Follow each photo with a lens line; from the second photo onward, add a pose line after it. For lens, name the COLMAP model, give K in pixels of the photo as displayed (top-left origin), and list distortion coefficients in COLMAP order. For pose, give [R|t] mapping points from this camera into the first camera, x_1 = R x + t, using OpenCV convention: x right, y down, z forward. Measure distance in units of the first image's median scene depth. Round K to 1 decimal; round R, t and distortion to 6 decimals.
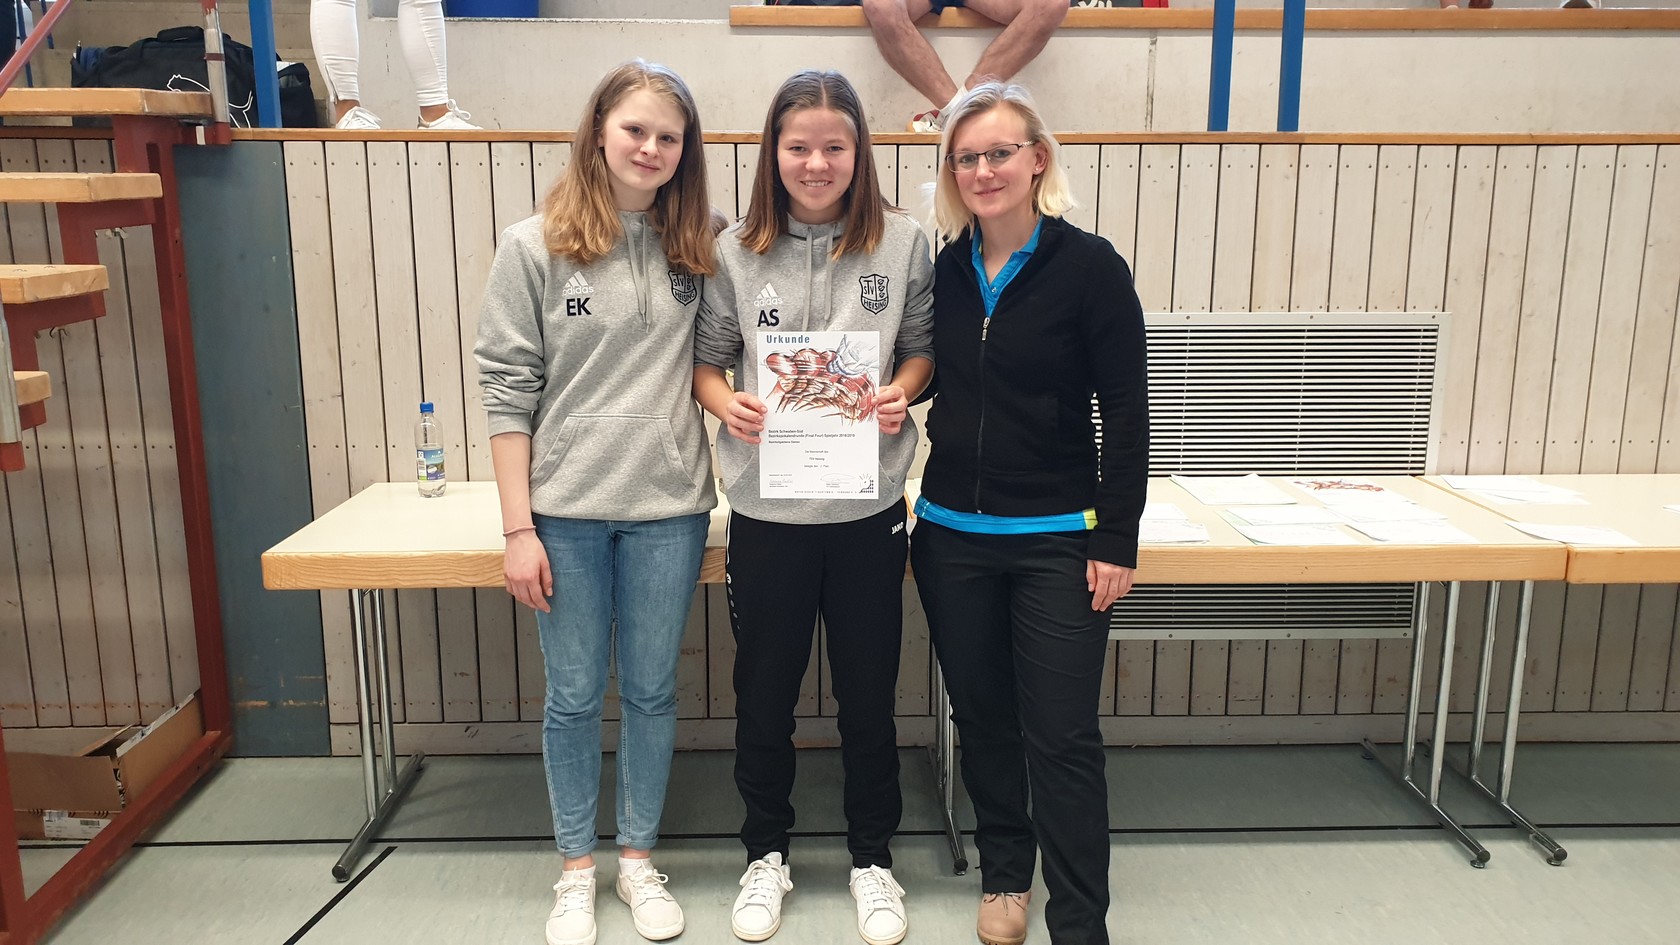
lens RADIAL K [[1336.2, 0, 835.6], [0, 1336.2, 472.3], [0, 0, 1]] dist [-0.022043, 0.060848]
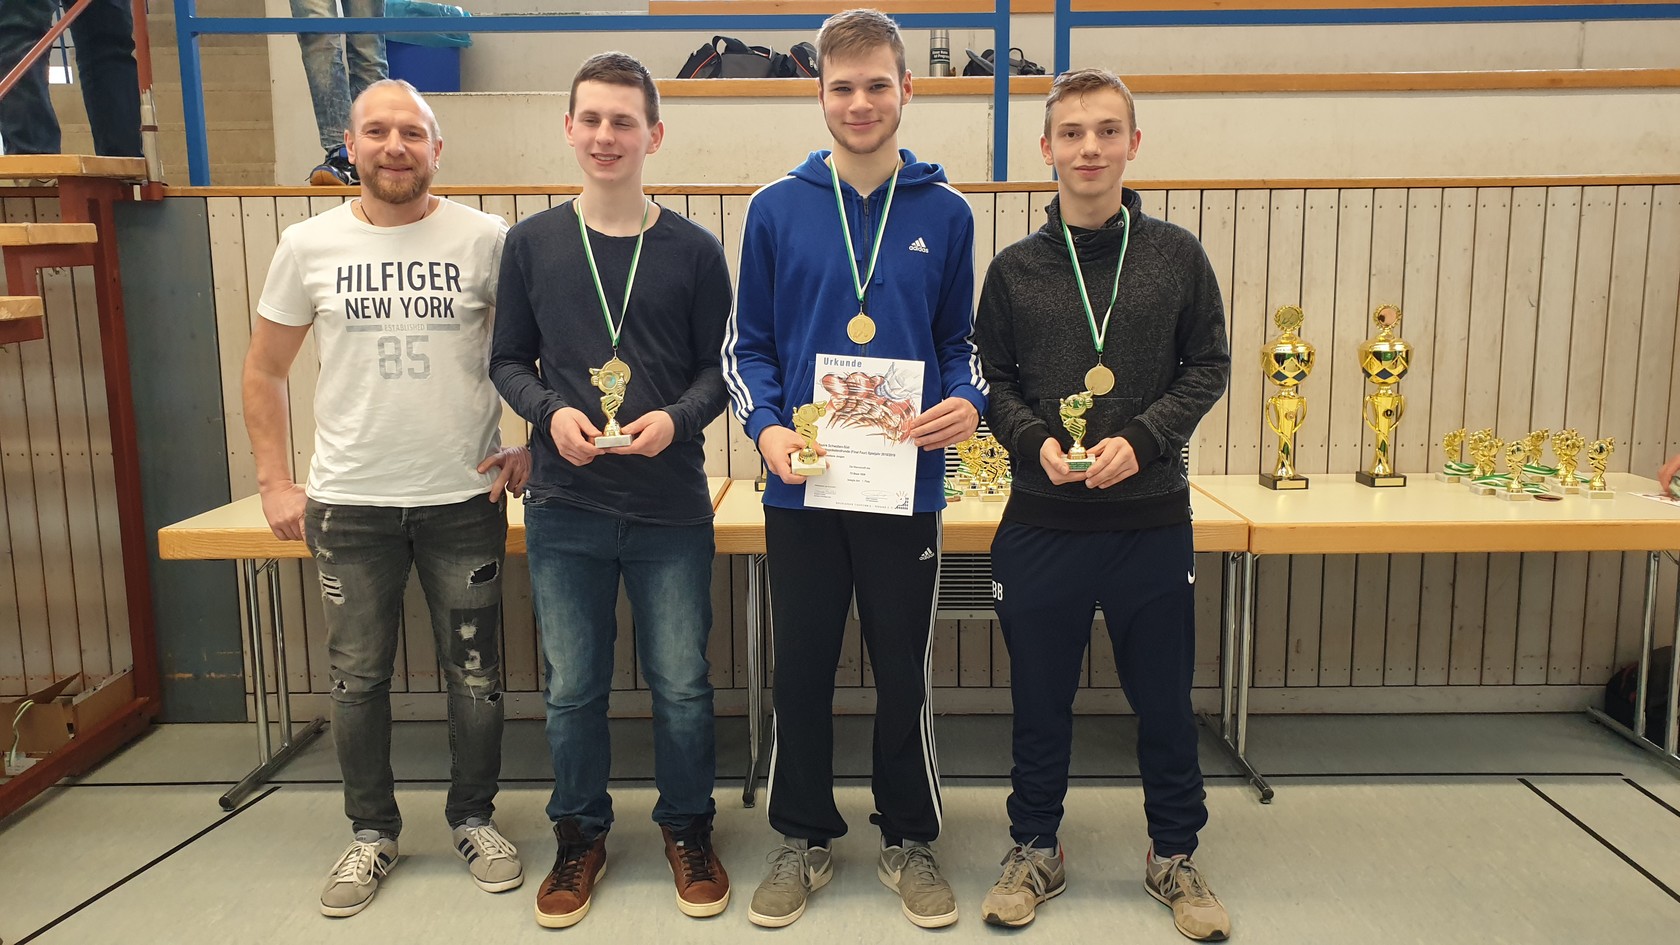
lens RADIAL K [[1336.2, 0, 846.6], [0, 1336.2, 462.9], [0, 0, 1]] dist [-0.022043, 0.060848]
pose [[0.999453, -0.003964, -0.032823, 0.192314], [0.002250, 0.998639, -0.052110, 0.052404], [0.032985, 0.052008, 0.998102, -0.160387]]
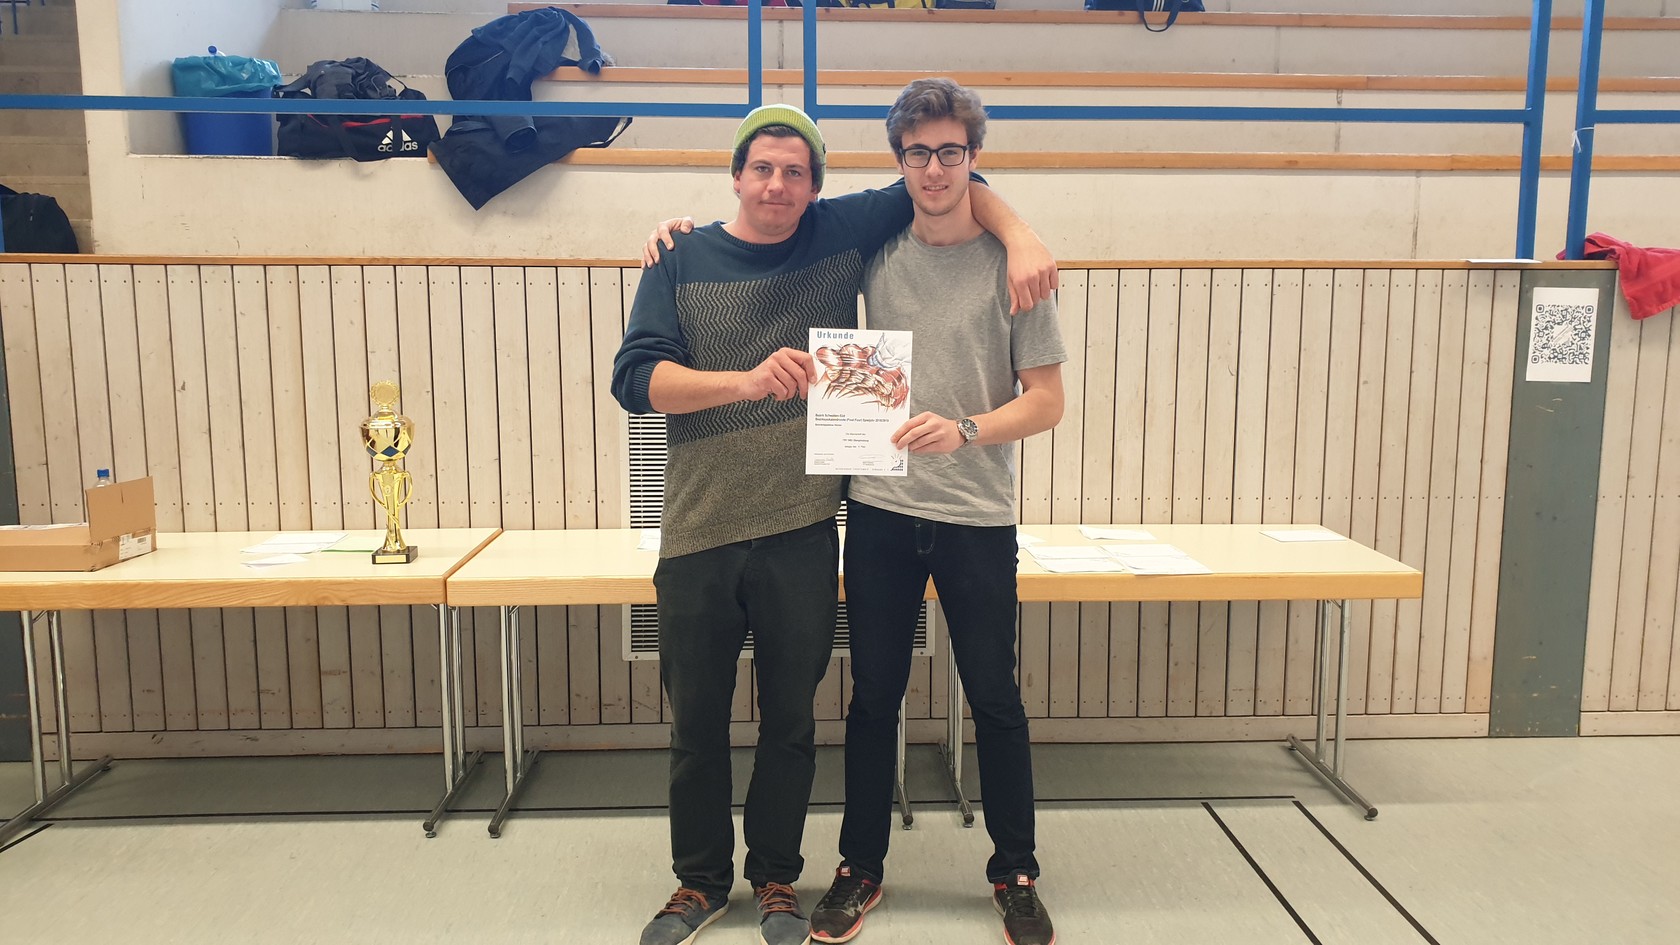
lens RADIAL K [[1336.2, 0, 857.1], [0, 1336.2, 461.4], [0, 0, 1]] dist [-0.022043, 0.060848]
pose [[0.999765, -0.000996, 0.021655, 0.361482], [0.002427, 0.997806, -0.066156, 0.024818], [-0.021541, 0.066193, 0.997574, -0.263770]]
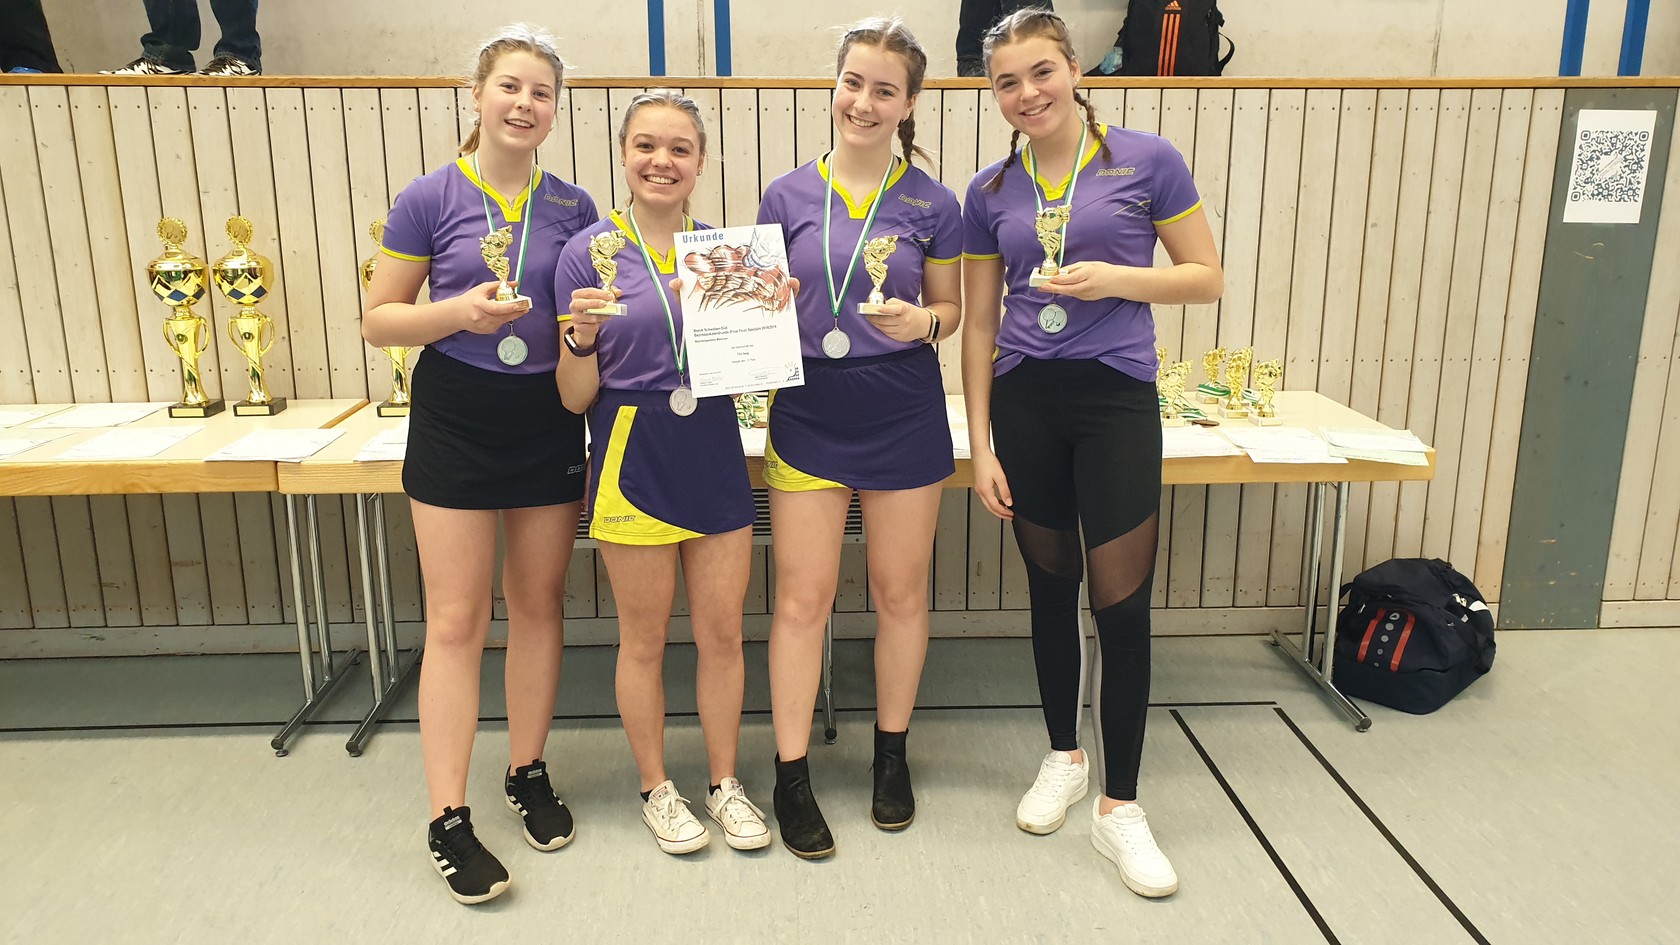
lens RADIAL K [[1336.2, 0, 842.6], [0, 1336.2, 462.5], [0, 0, 1]] dist [-0.022043, 0.060848]
pose [[0.999804, -0.006030, 0.018872, 0.420410], [0.005255, 0.999152, 0.040828, 0.013058], [-0.019103, -0.040721, 0.998988, -0.091056]]
